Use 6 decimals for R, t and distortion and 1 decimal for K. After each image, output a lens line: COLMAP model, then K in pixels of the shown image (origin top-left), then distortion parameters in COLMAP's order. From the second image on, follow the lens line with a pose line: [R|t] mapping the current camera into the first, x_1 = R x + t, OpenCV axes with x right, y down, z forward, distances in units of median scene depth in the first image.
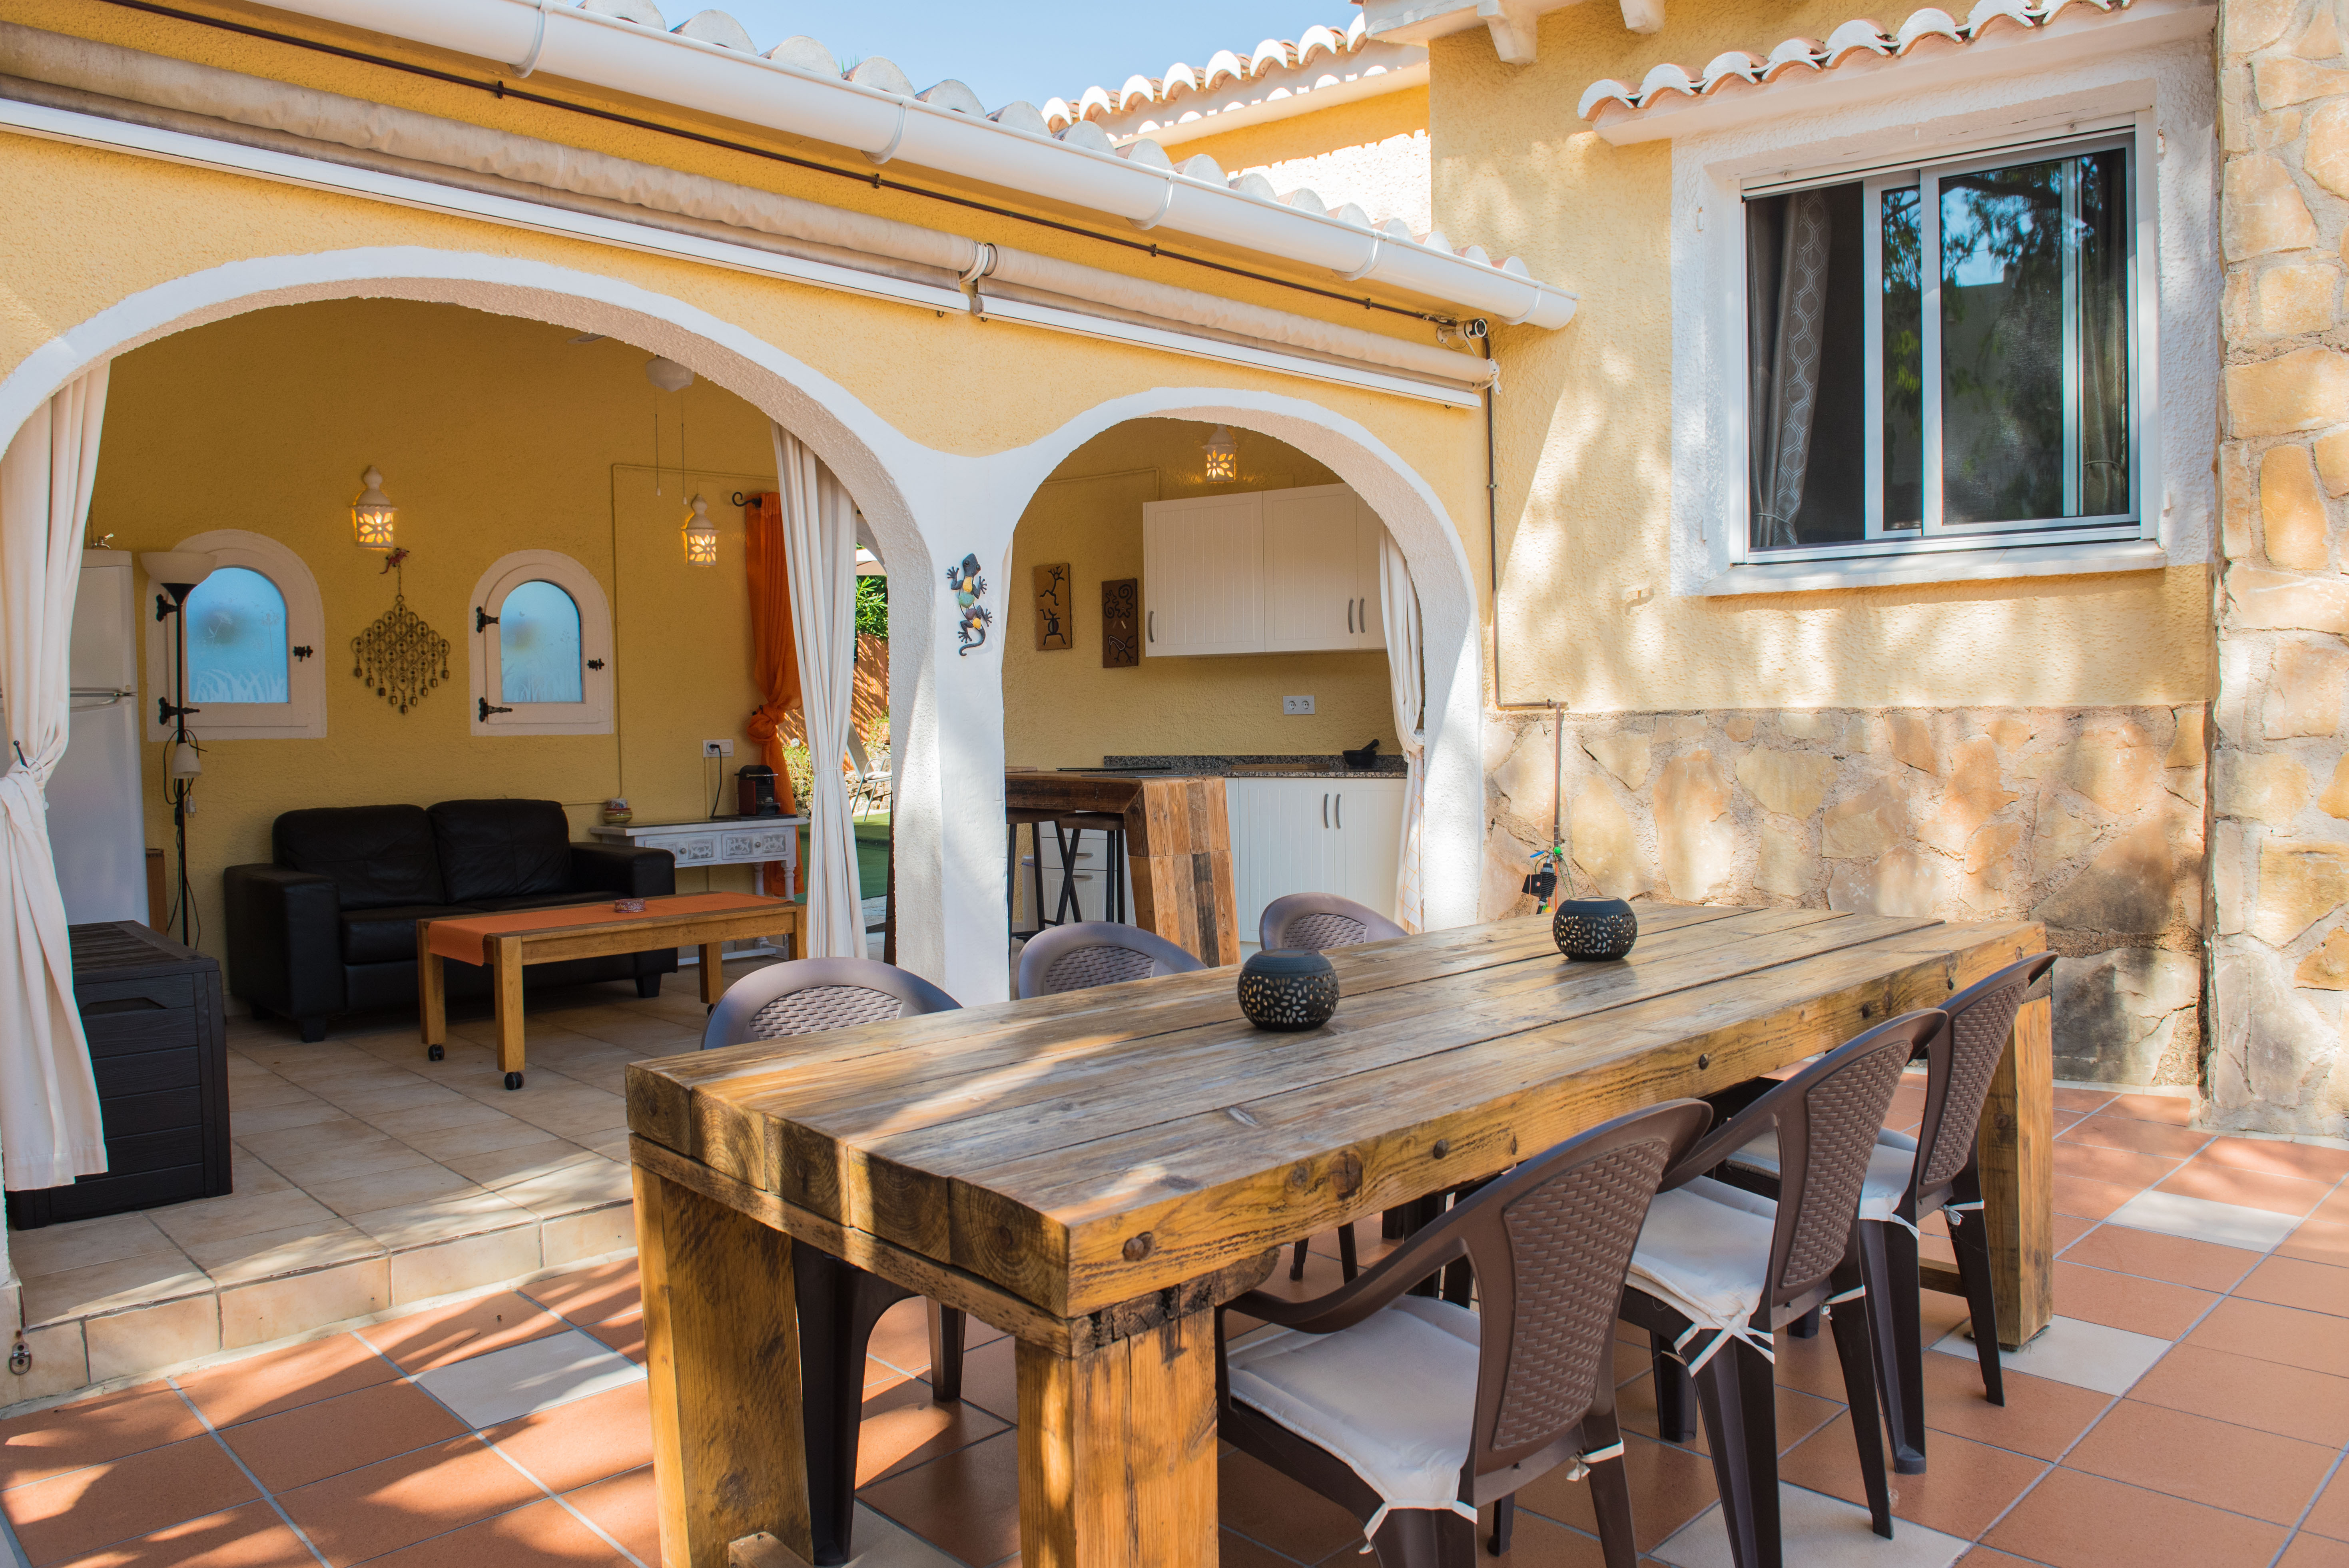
lens RADIAL K [[1609.0, 0, 1165.8], [0, 1609.0, 771.6], [0, 0, 1]] dist [-0.046988, -0.007993]
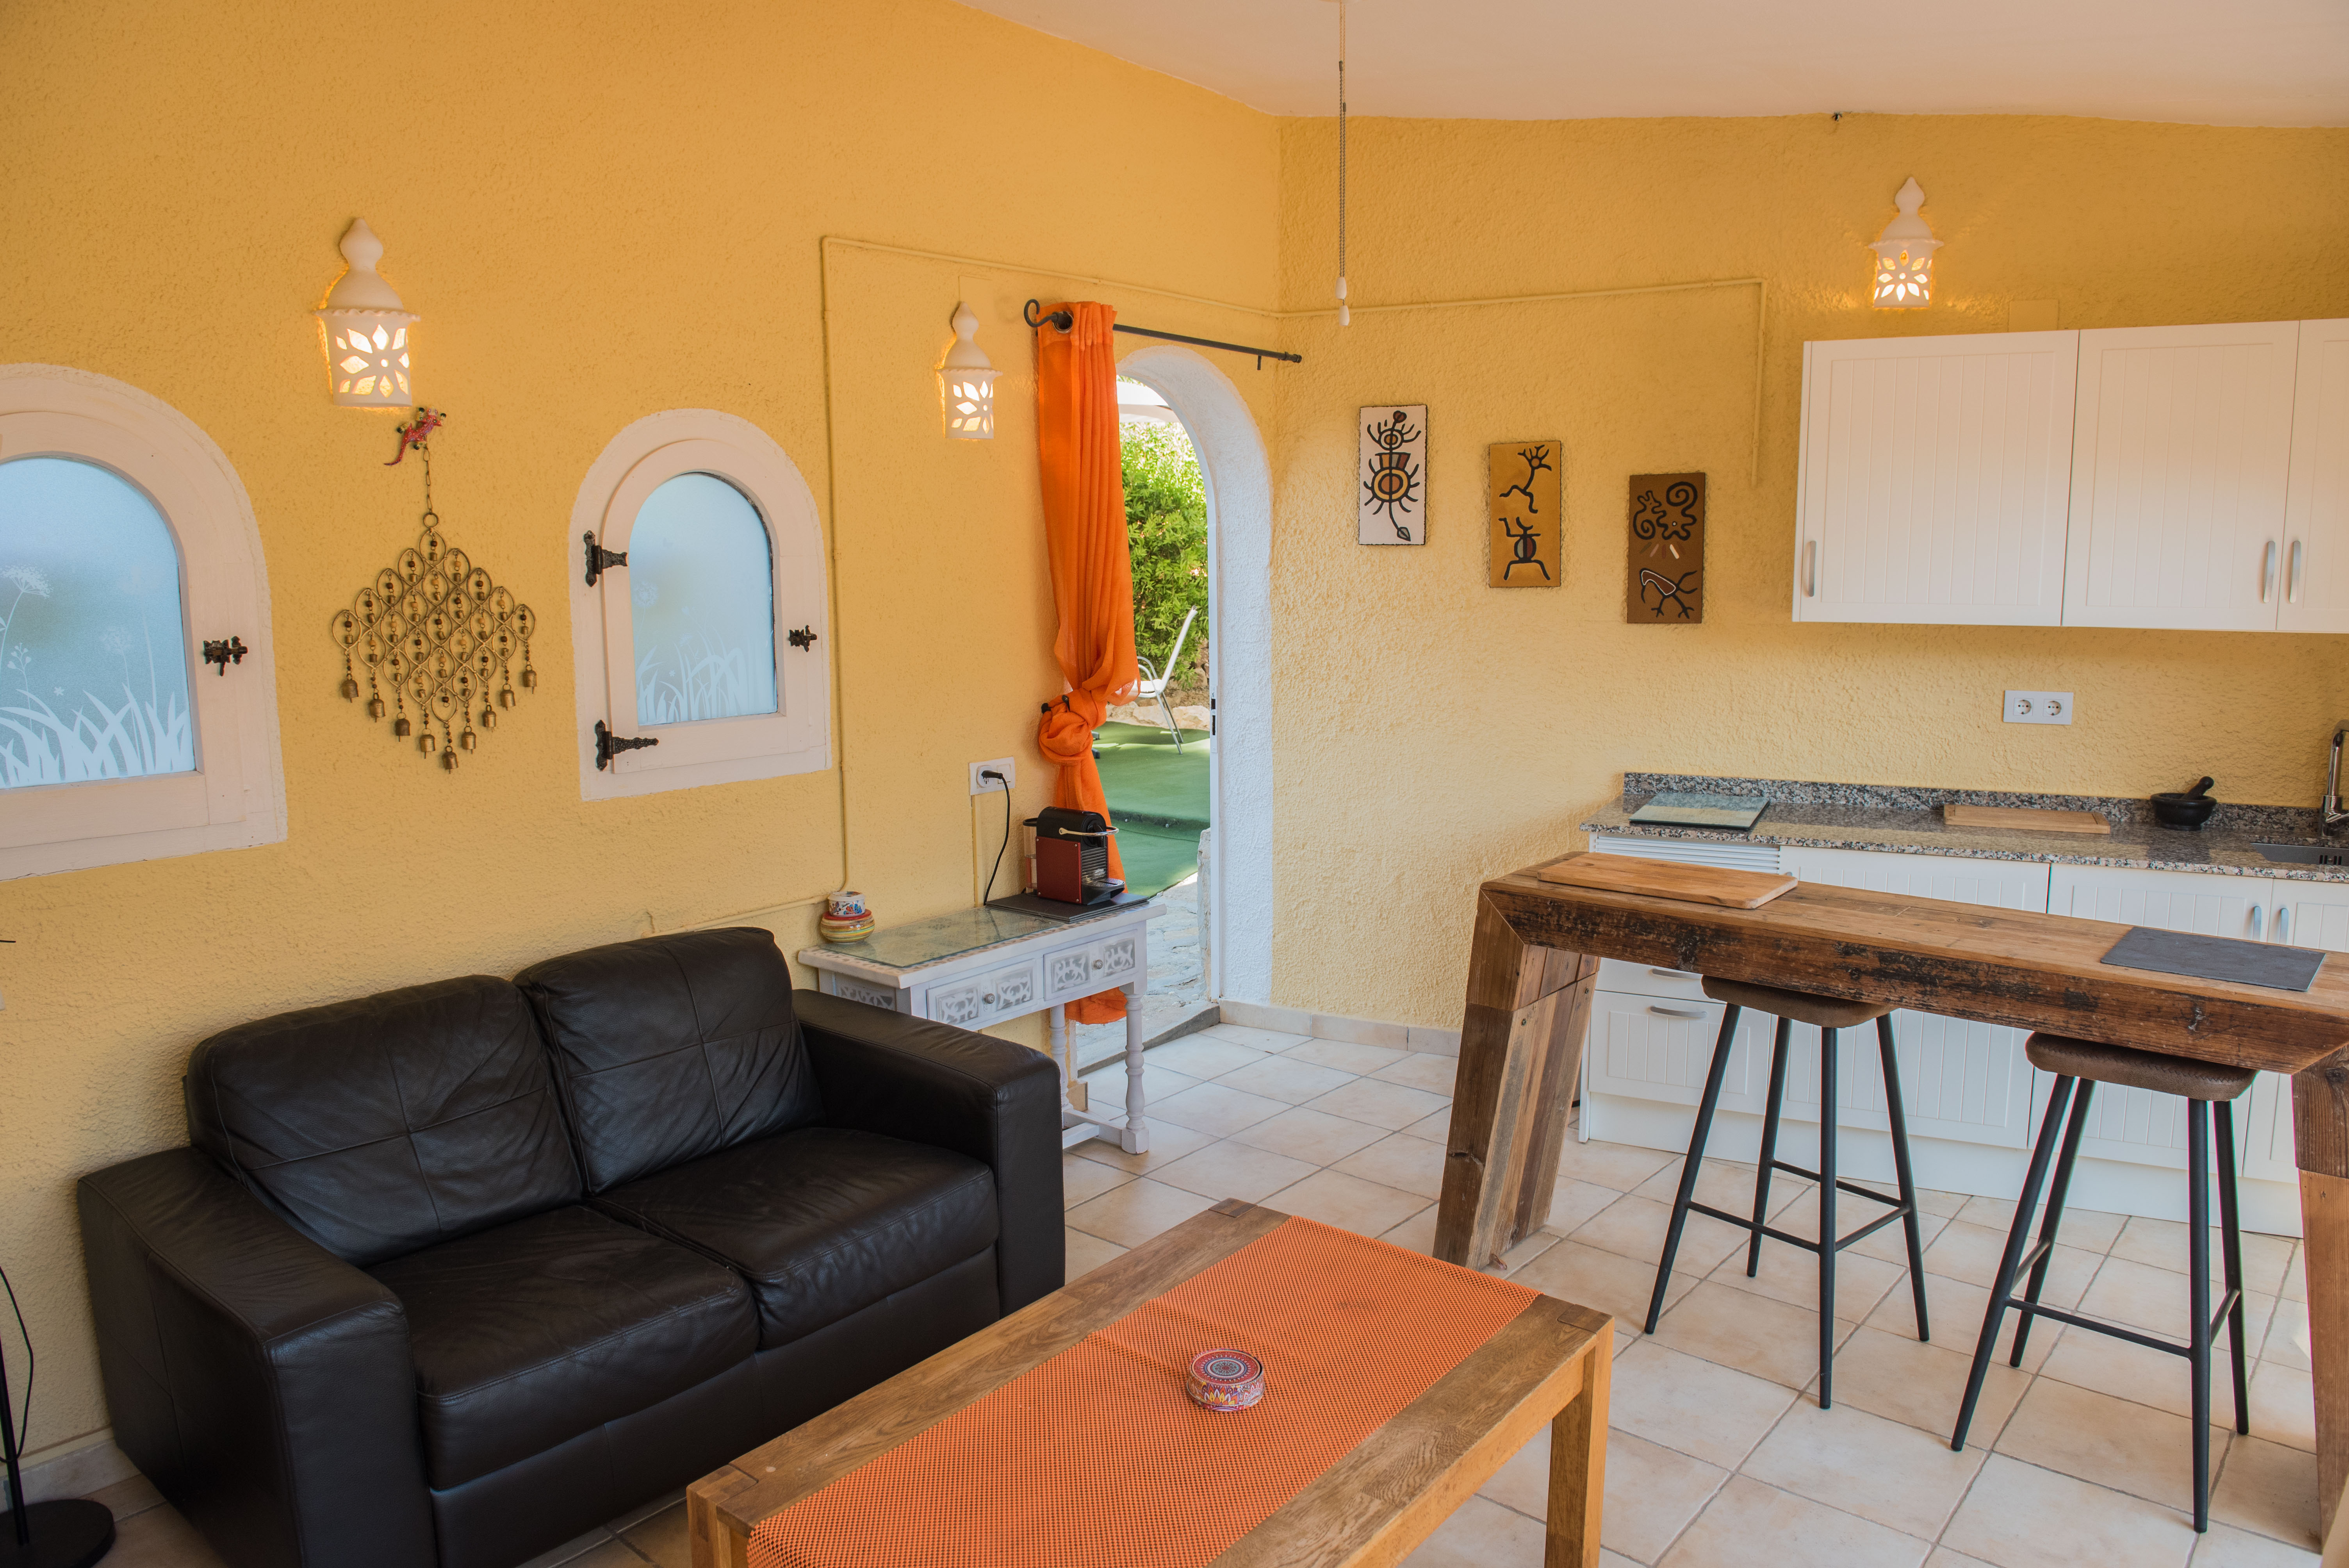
lens RADIAL K [[1609.1, 0, 1189.0], [0, 1609.1, 781.5], [0, 0, 1]] dist [-0.046988, -0.007993]
pose [[0.993893, -0.008434, 0.110021, -0.305454], [-0.003686, 0.993980, 0.109497, -0.082103], [-0.110282, -0.109234, 0.987879, 0.500605]]
